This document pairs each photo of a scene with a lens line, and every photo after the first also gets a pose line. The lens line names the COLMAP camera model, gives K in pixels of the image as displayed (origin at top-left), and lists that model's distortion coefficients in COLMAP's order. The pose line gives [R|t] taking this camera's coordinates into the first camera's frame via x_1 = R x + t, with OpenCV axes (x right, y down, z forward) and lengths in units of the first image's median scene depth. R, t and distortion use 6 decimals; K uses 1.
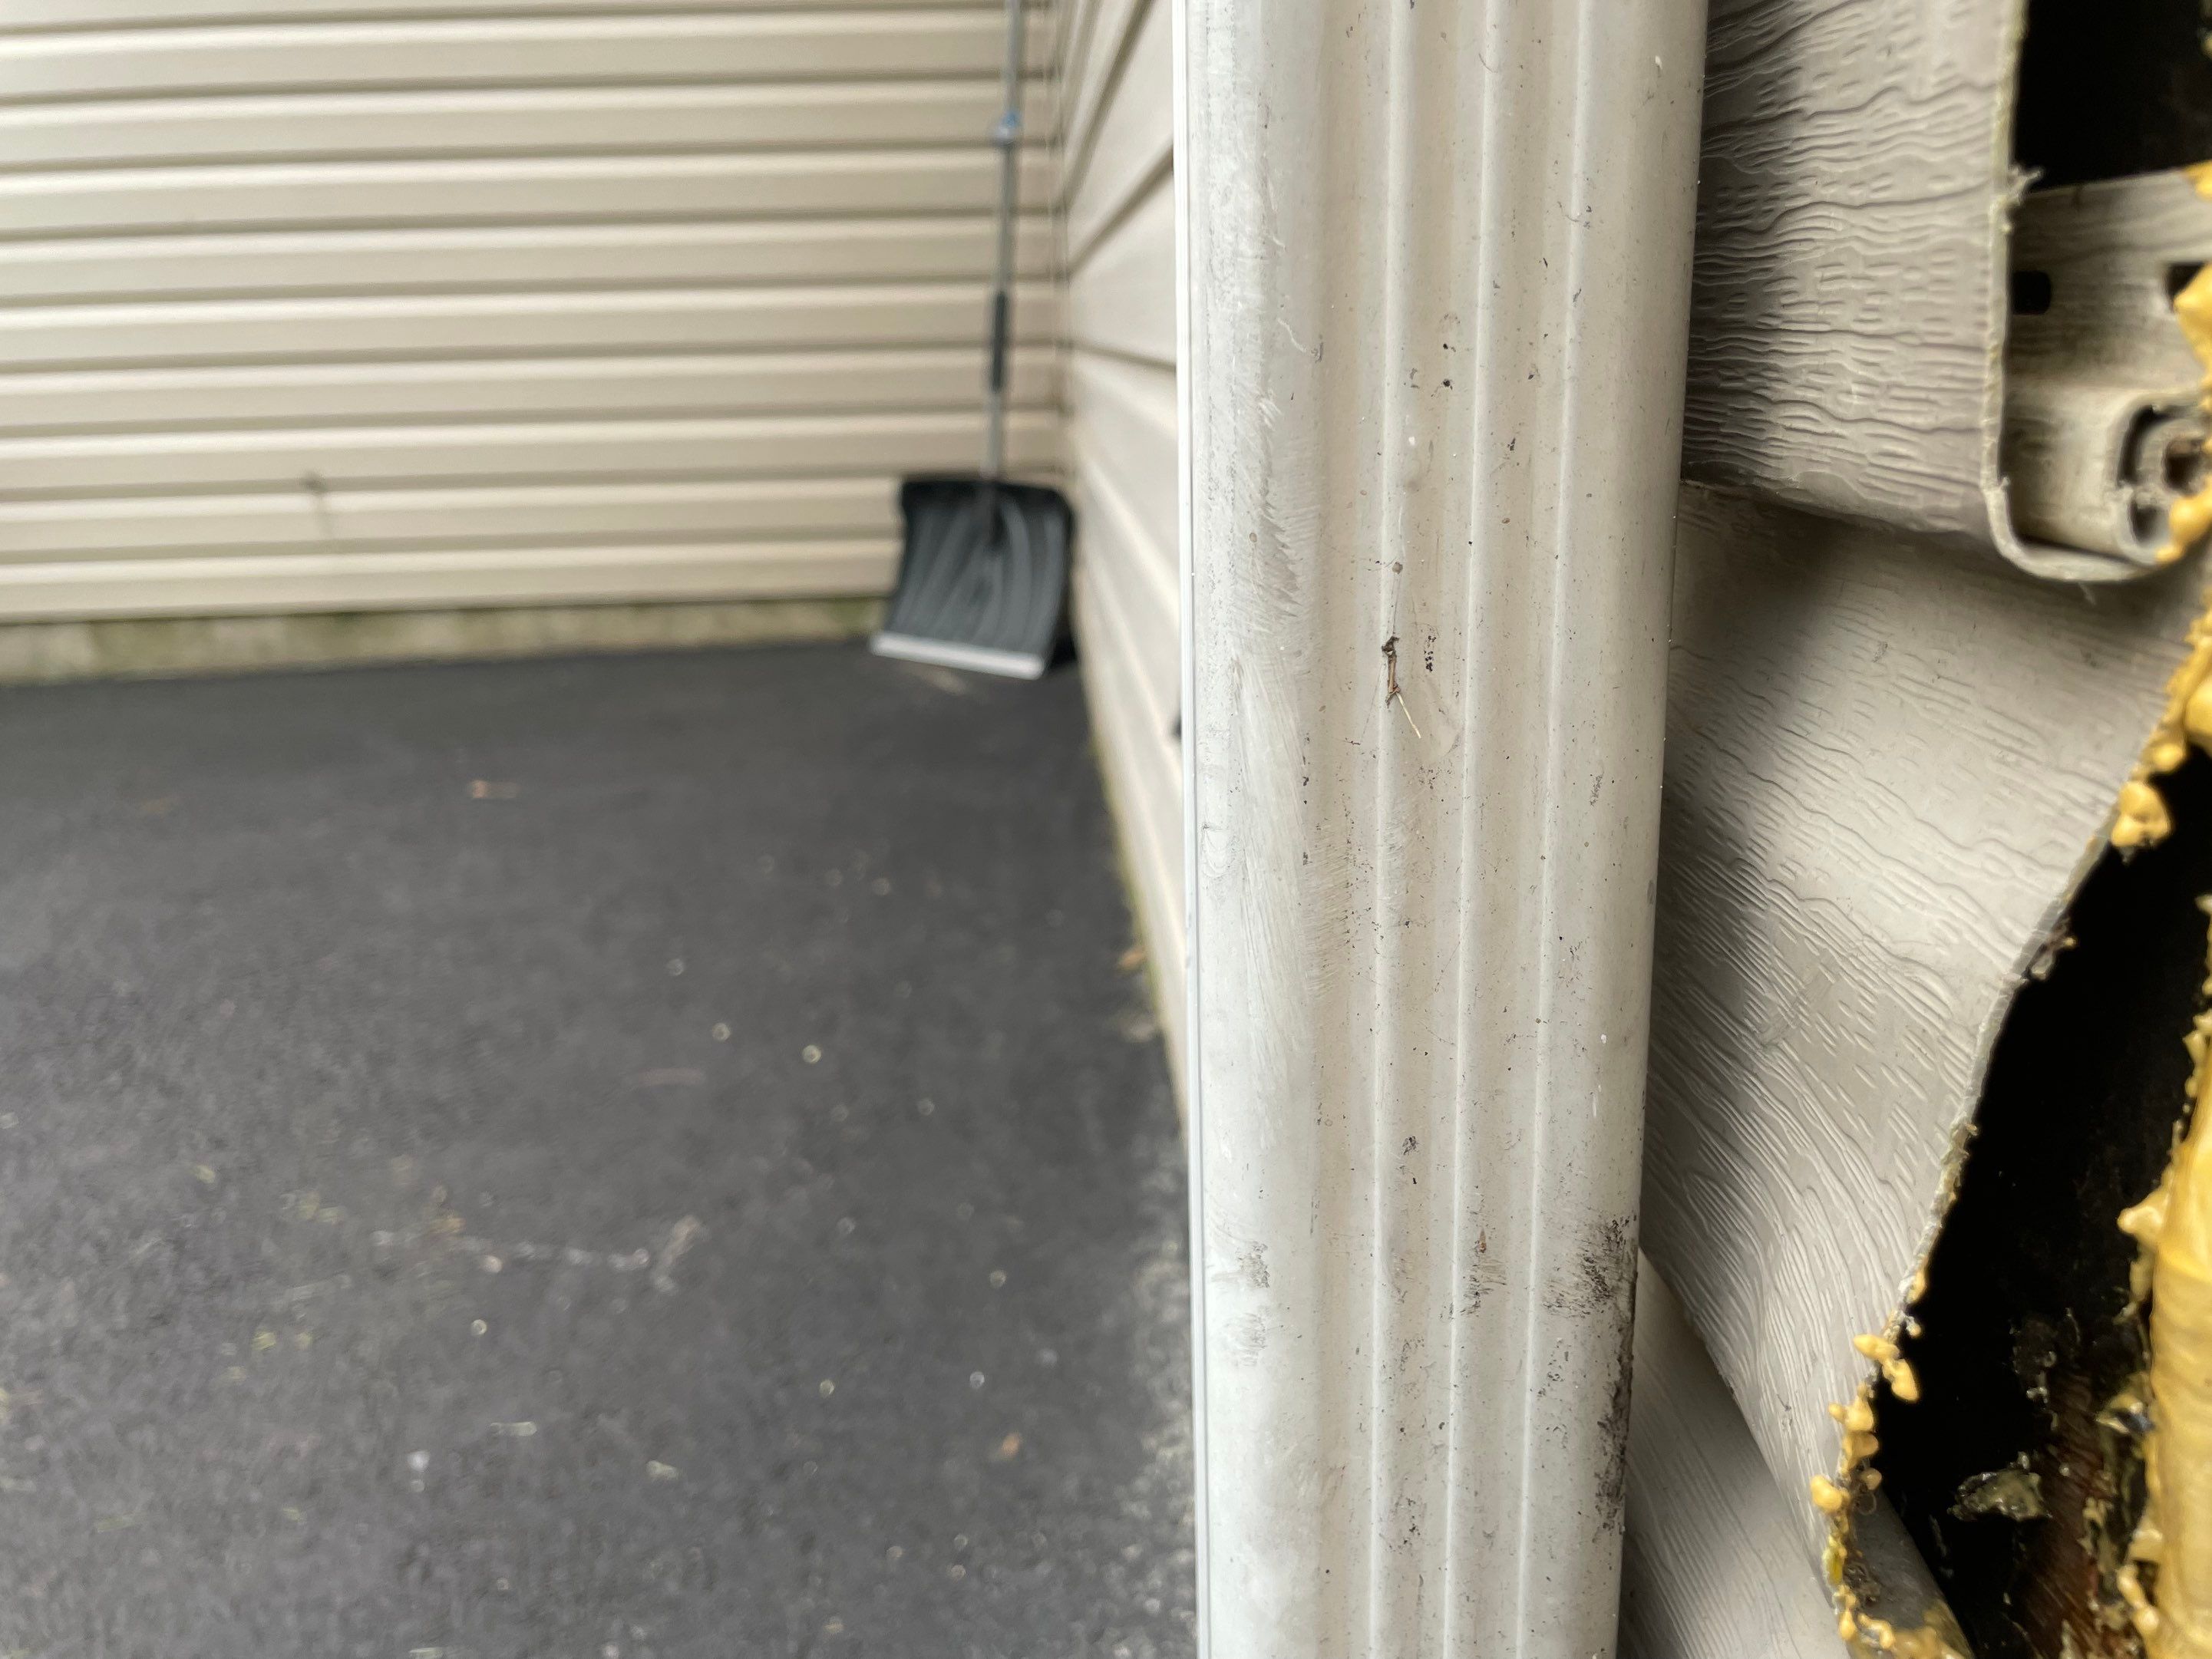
lens RADIAL K [[1717.2, 0, 1082.3], [0, 1717.2, 795.8], [0, 0, 1]] dist [0.073119, -0.128759]
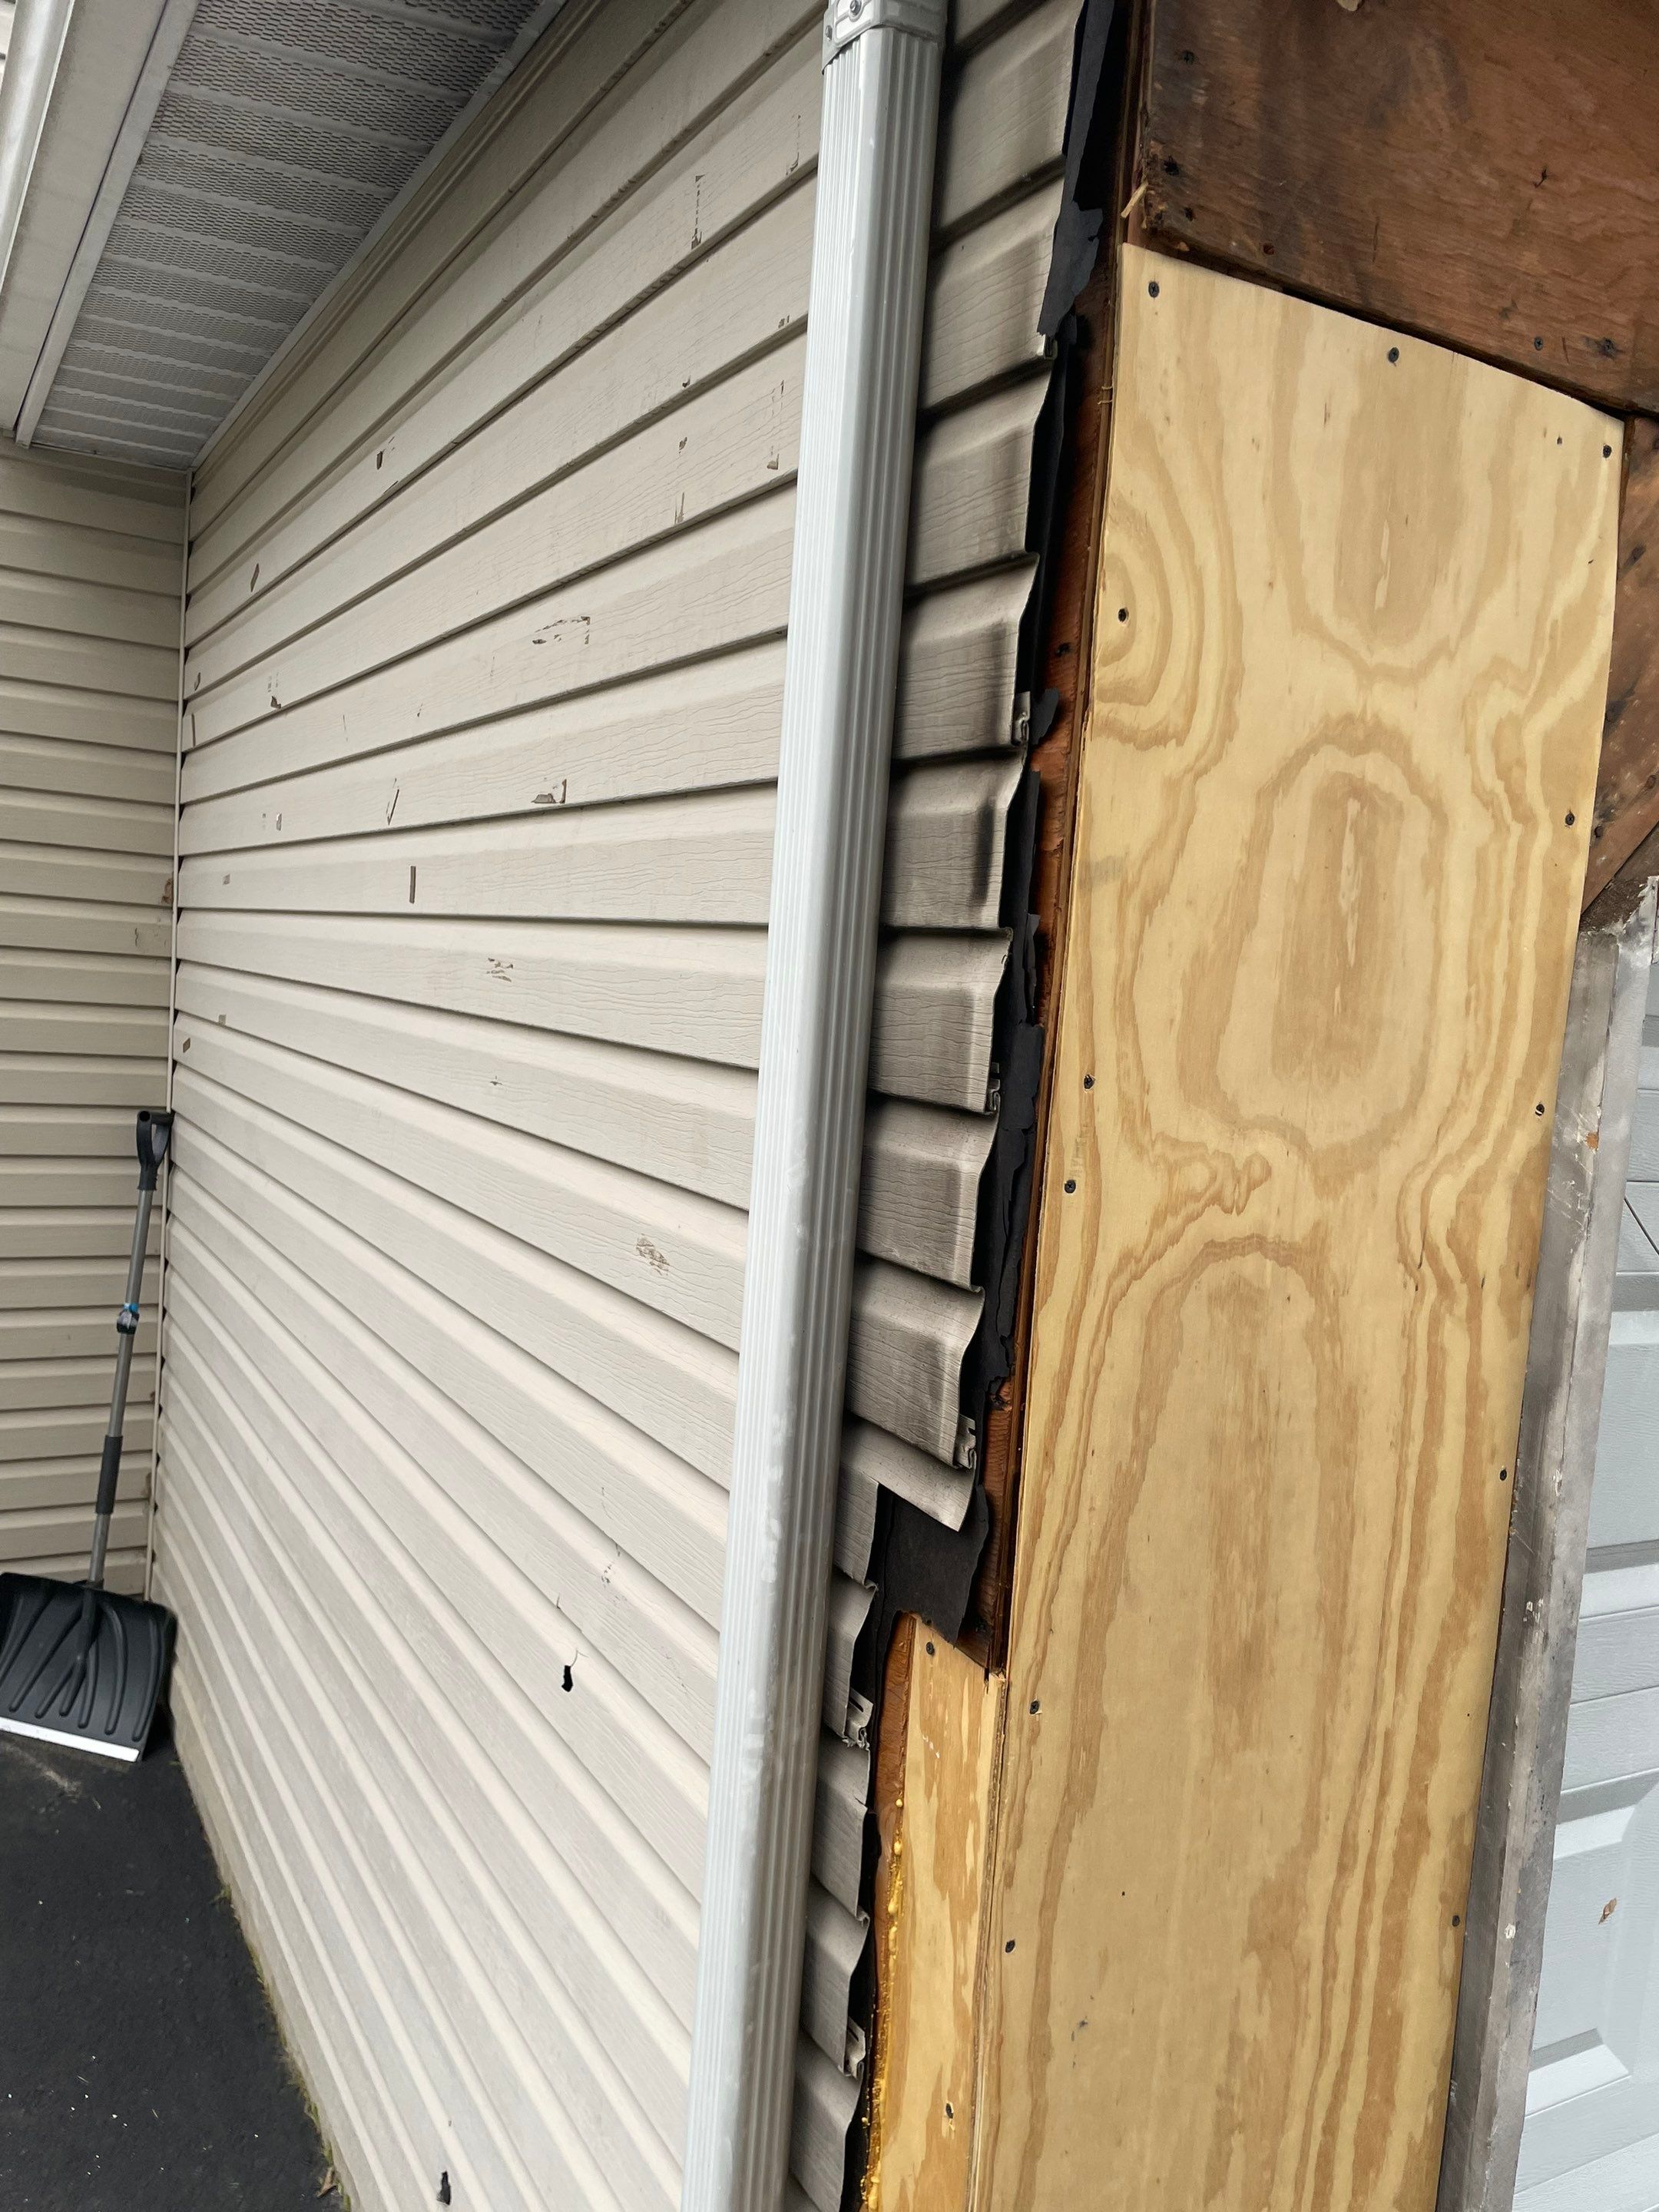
lens RADIAL K [[1678.4, 0, 825.4], [0, 1678.4, 1117.6], [0, 0, 1]] dist [0.091021, -0.125847]
pose [[0.884859, 0.056821, 0.462381, -0.473921], [0.021987, 0.986334, -0.163285, -0.831784], [-0.465340, 0.154650, 0.871517, -0.979584]]
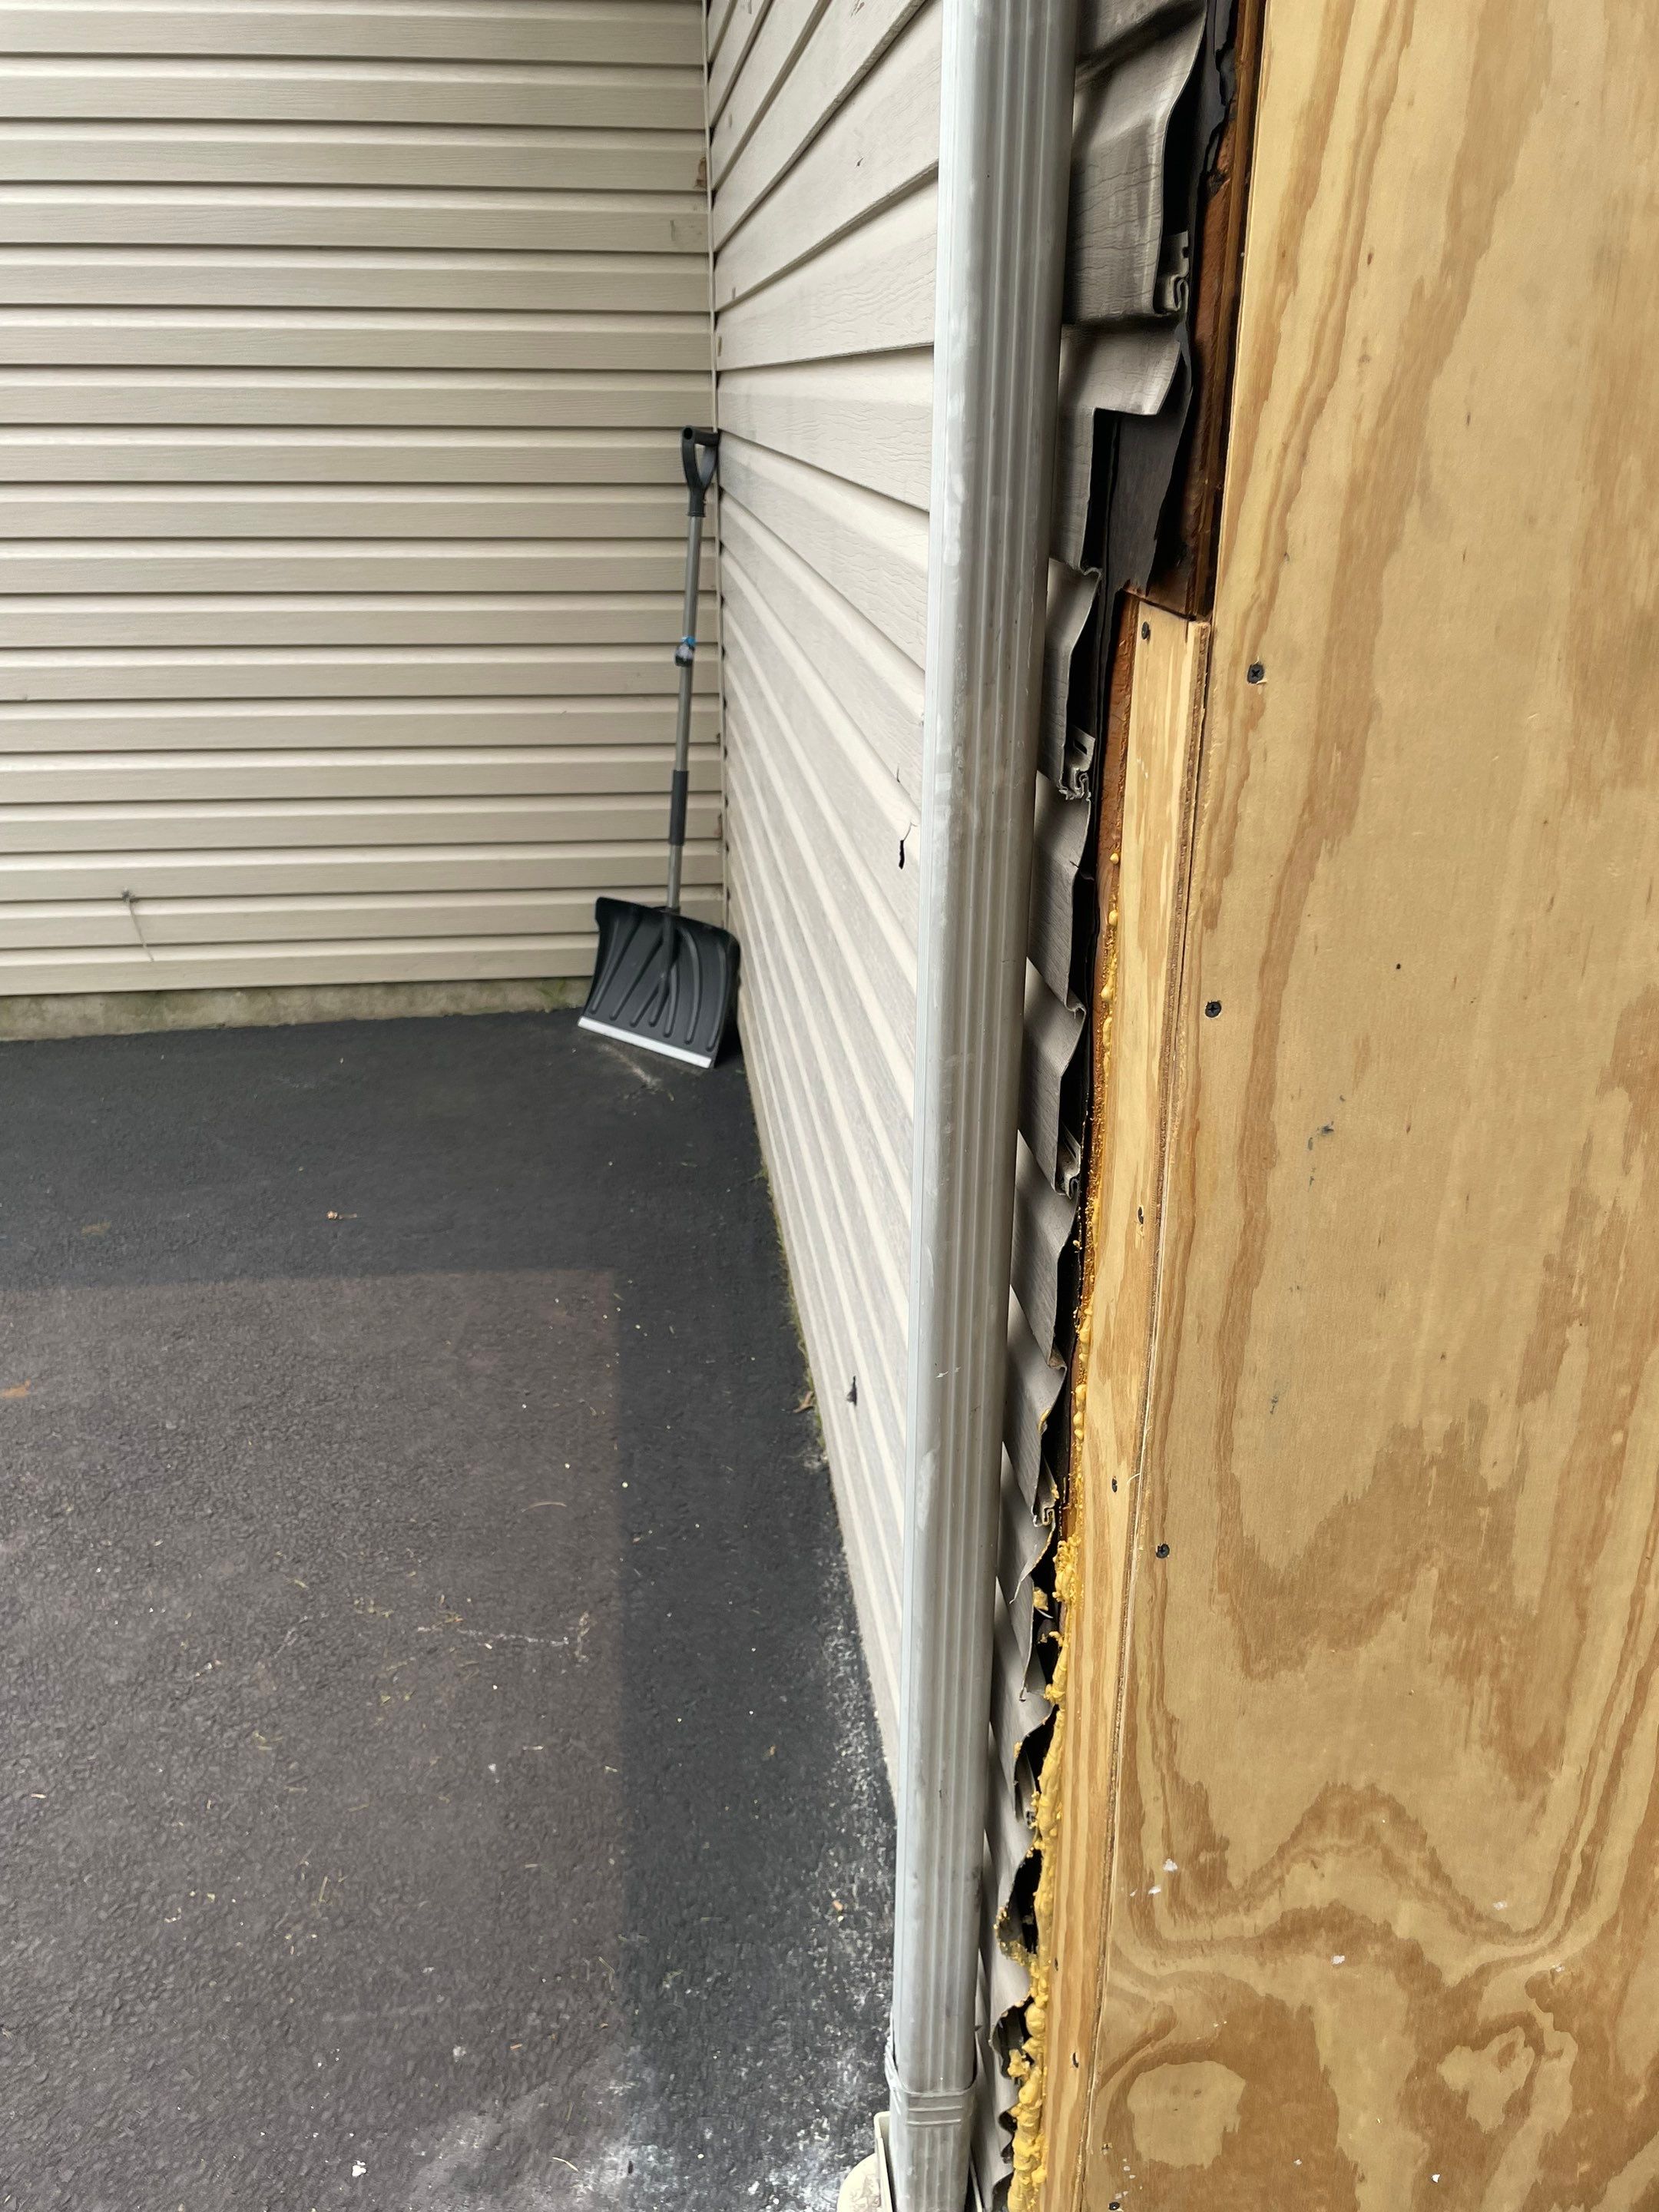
lens RADIAL K [[1677.6, 0, 823.1], [0, 1677.6, 1082.0], [0, 0, 1]] dist [0.091684, -0.128951]
pose [[0.996250, 0.002167, 0.086495, -0.133087], [-0.012580, 0.992691, 0.120026, -0.575521], [-0.085603, -0.120664, 0.988996, -0.808734]]
